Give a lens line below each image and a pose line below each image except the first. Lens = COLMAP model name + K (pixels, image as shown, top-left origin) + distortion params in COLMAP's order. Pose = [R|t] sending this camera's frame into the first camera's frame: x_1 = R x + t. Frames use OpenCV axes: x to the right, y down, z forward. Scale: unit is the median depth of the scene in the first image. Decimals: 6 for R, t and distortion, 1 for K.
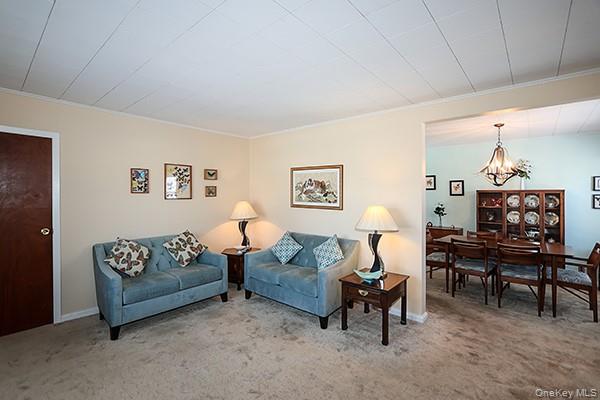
lens RADIAL K [[279.8, 0, 303.0], [0, 279.8, 193.9], [0, 0, 1]] dist [-0.028424, -0.000574]
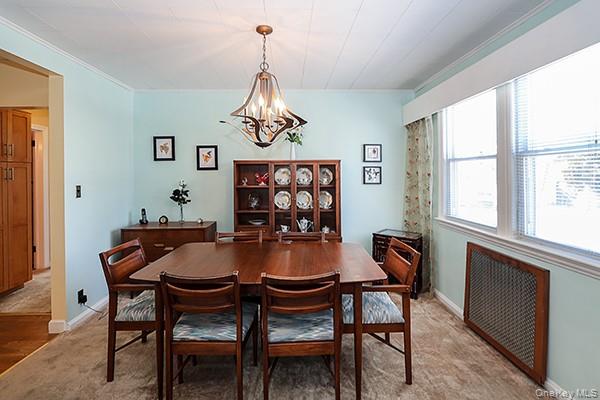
lens RADIAL K [[279.8, 0, 303.3], [0, 279.8, 174.2], [0, 0, 1]] dist [-0.028424, -0.000574]
pose [[0.728892, -0.007754, 0.684585, 0.323909], [0.008064, 0.999964, 0.002741, 0.018538], [-0.684581, 0.003523, 0.728928, 0.453260]]
